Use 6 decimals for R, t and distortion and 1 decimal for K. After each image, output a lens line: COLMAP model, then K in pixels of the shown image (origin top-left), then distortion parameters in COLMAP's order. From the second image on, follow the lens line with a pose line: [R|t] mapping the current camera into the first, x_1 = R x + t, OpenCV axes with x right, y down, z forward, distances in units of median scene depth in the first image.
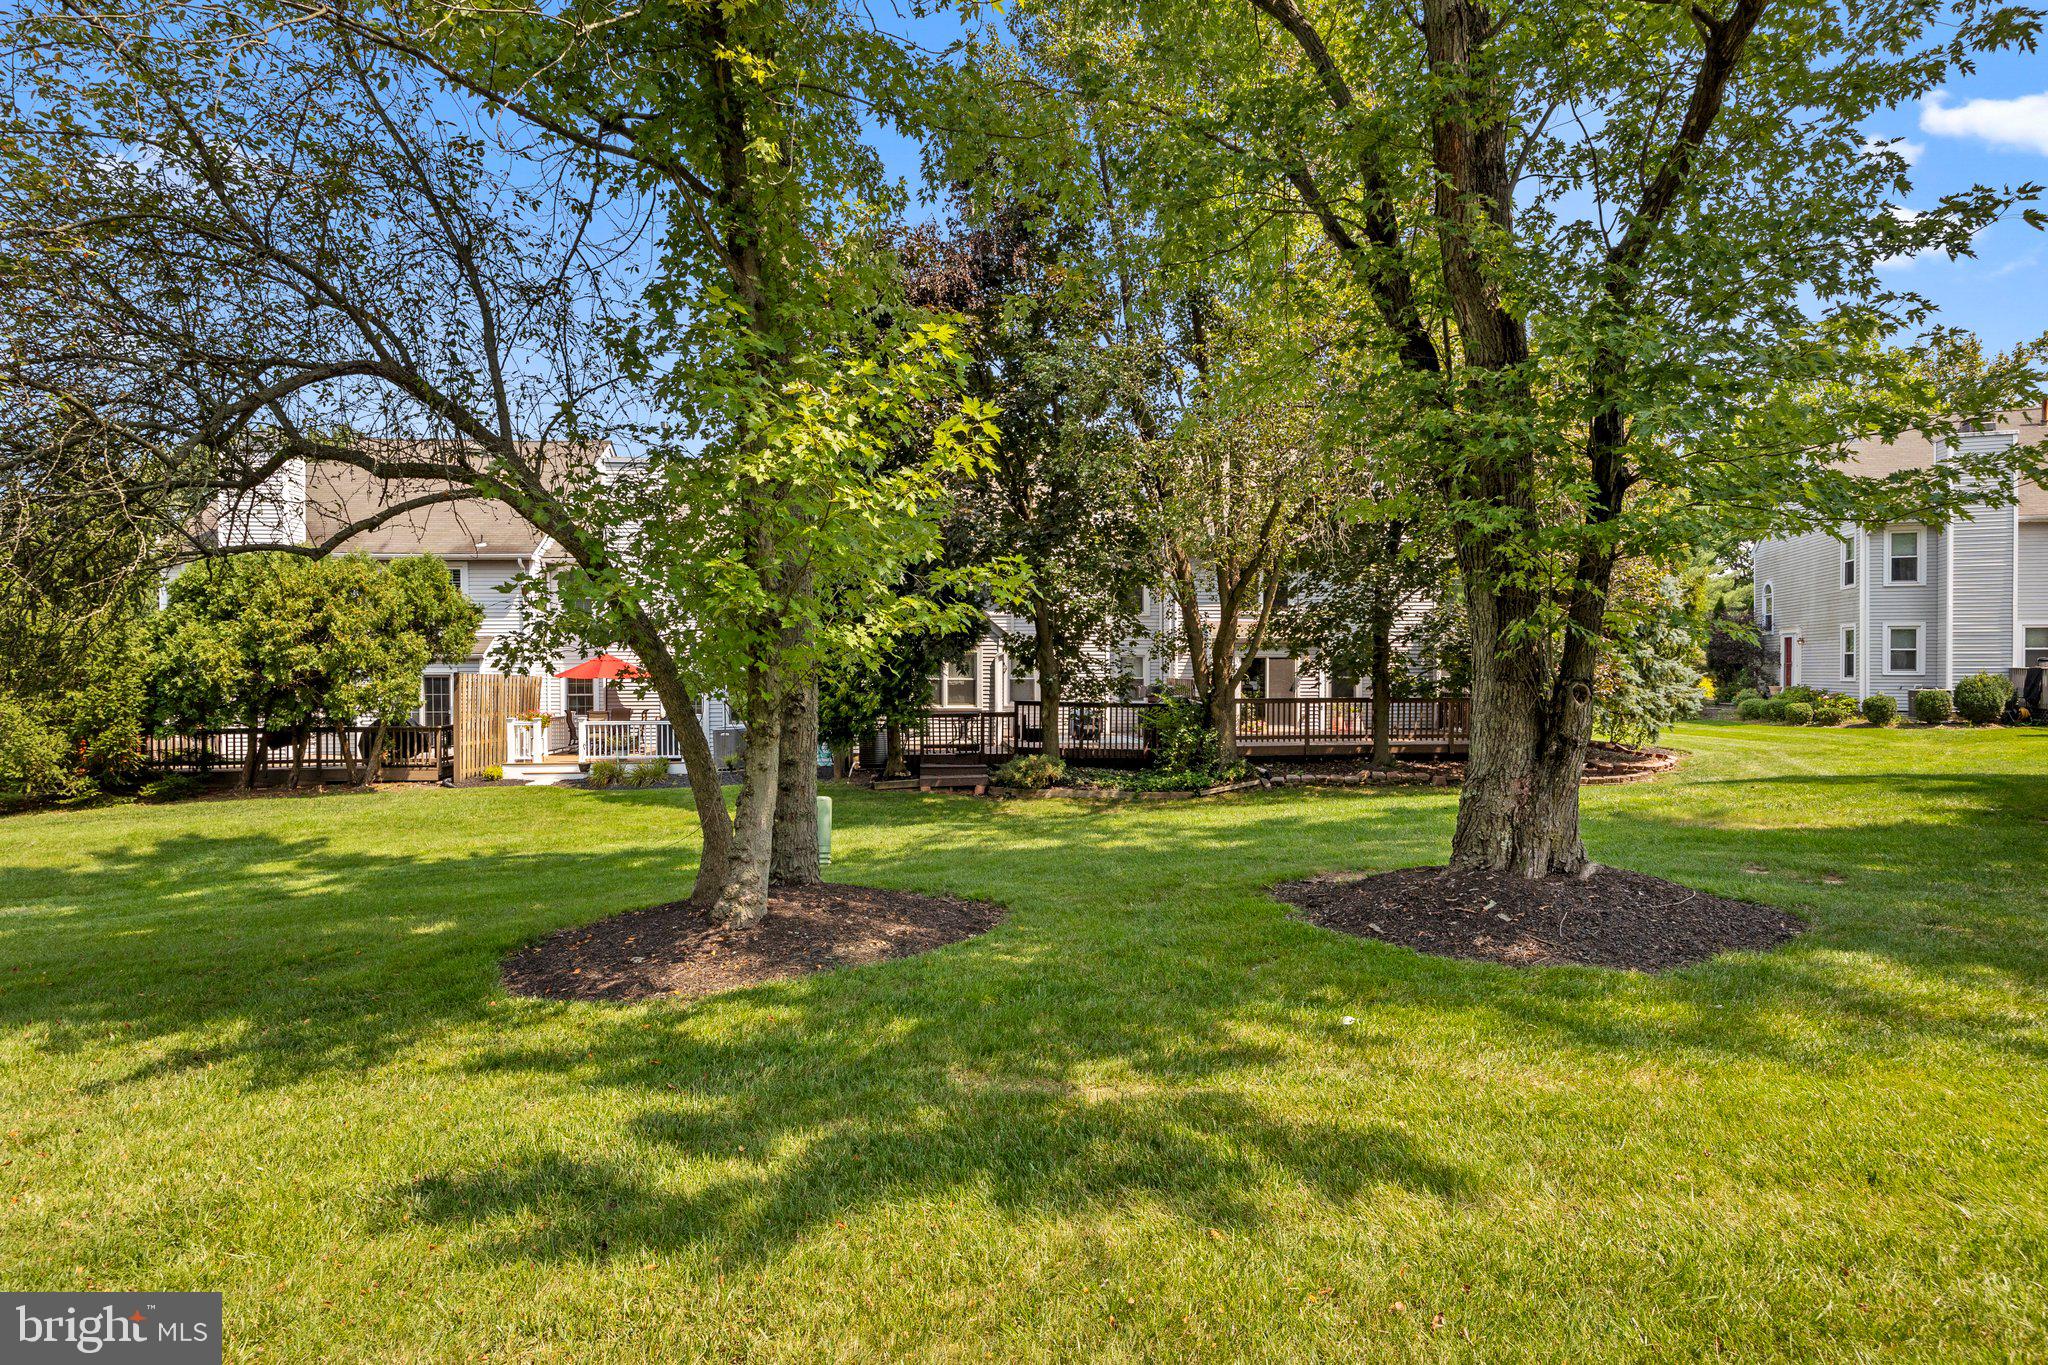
lens RADIAL K [[1039.5, 0, 1012.1], [0, 1039.5, 680.3], [0, 0, 1]] dist [0.000896, 0.000168]
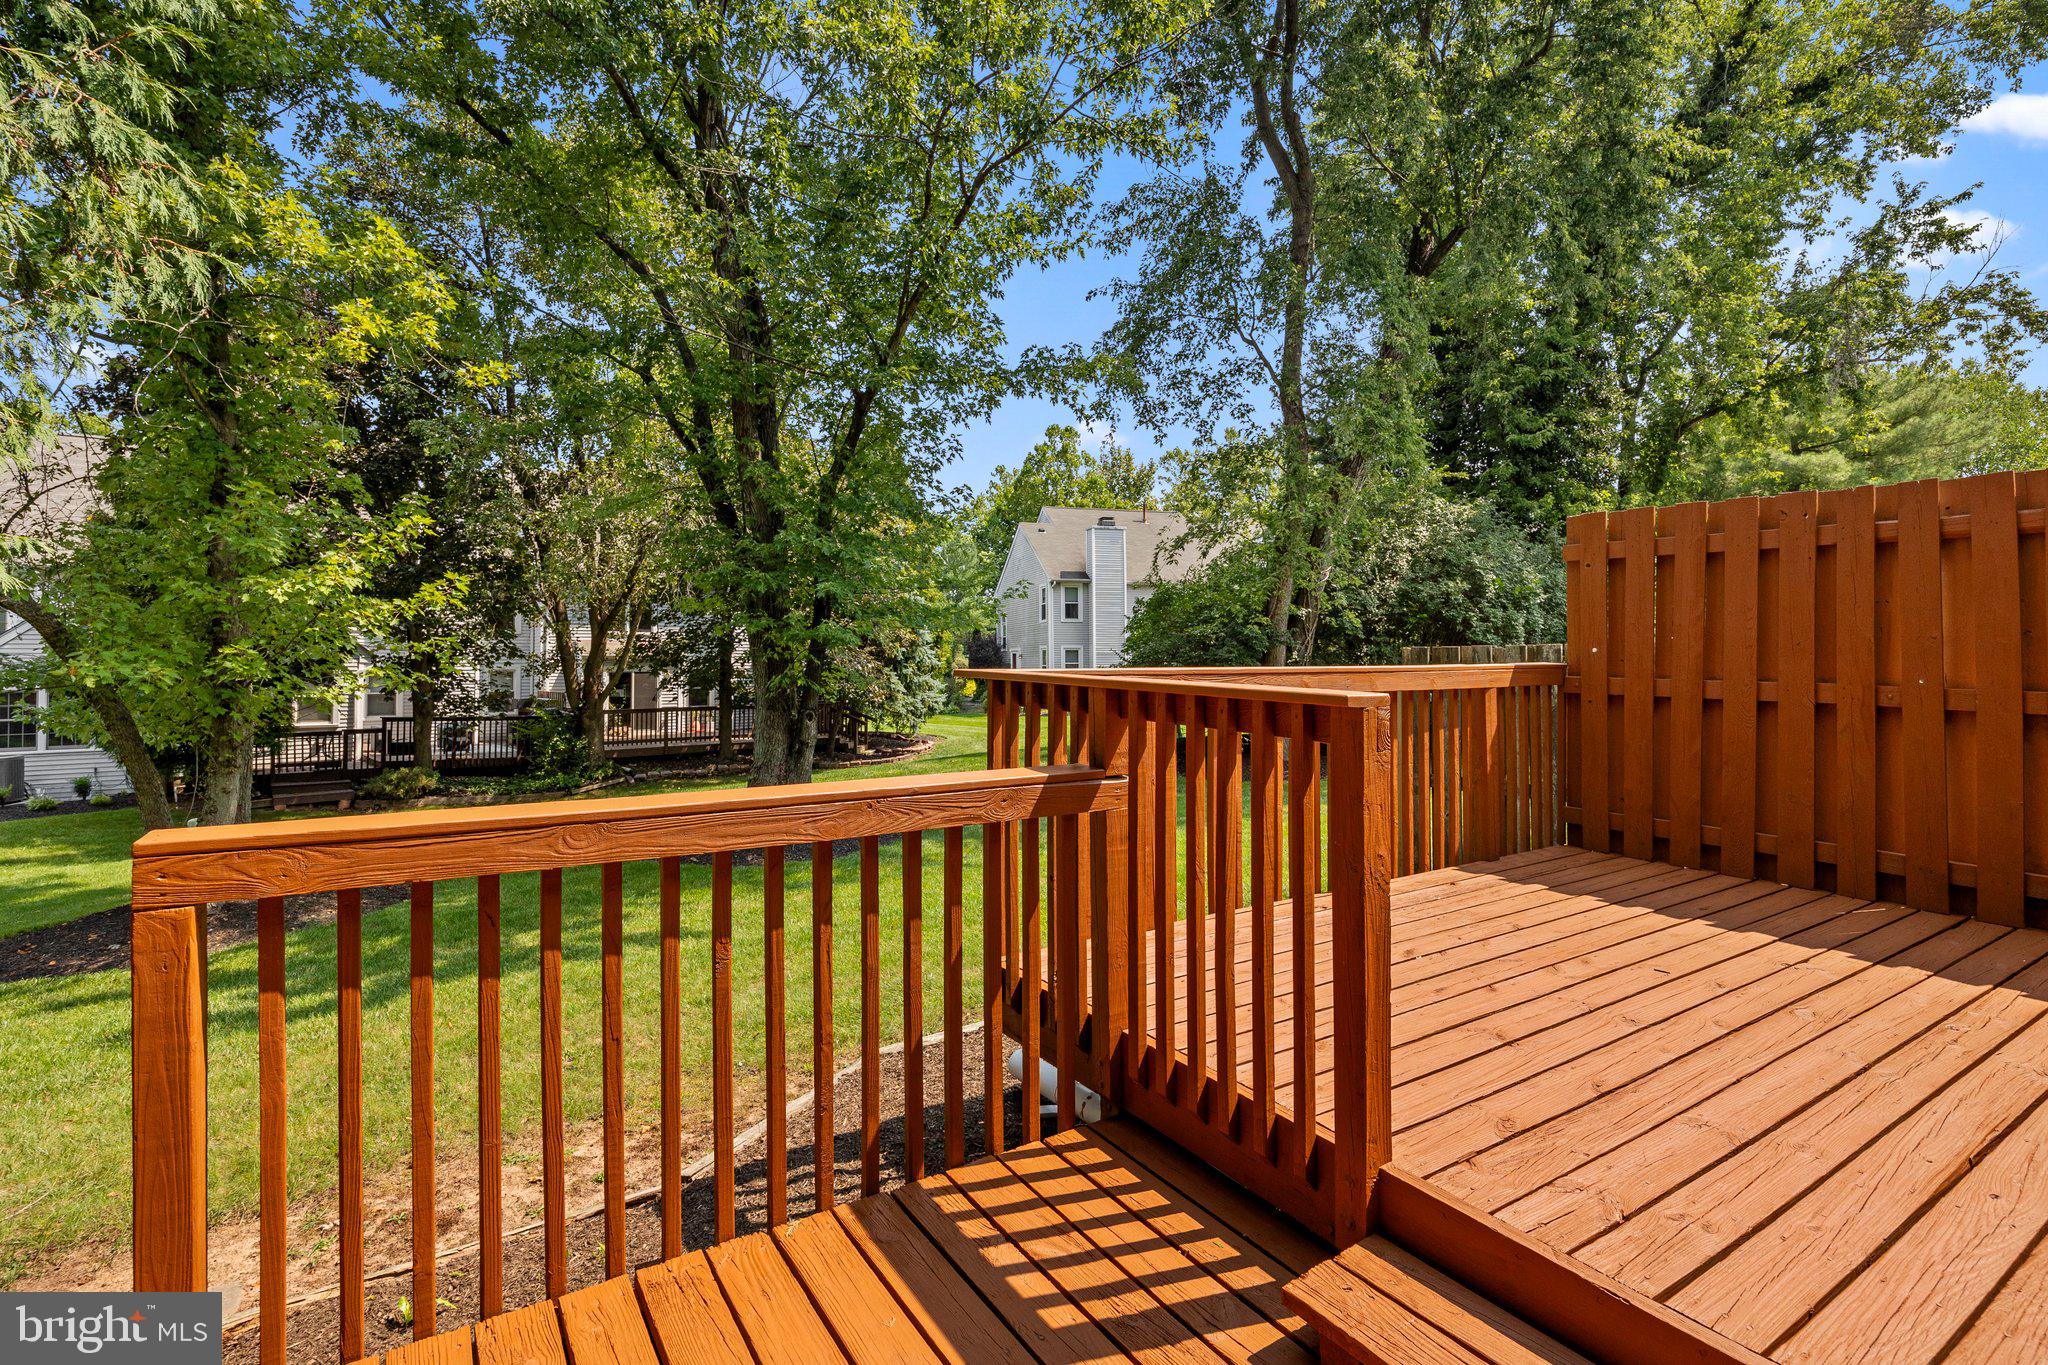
lens RADIAL K [[976.1, 0, 1035.2], [0, 976.1, 642.5], [0, 0, 1]] dist [-0.005280, -0.000635]
pose [[0.808505, 0.014647, 0.588307, -0.044176], [0.007338, 0.999362, -0.034966, -0.017283], [-0.588444, 0.032587, 0.807881, -0.196359]]
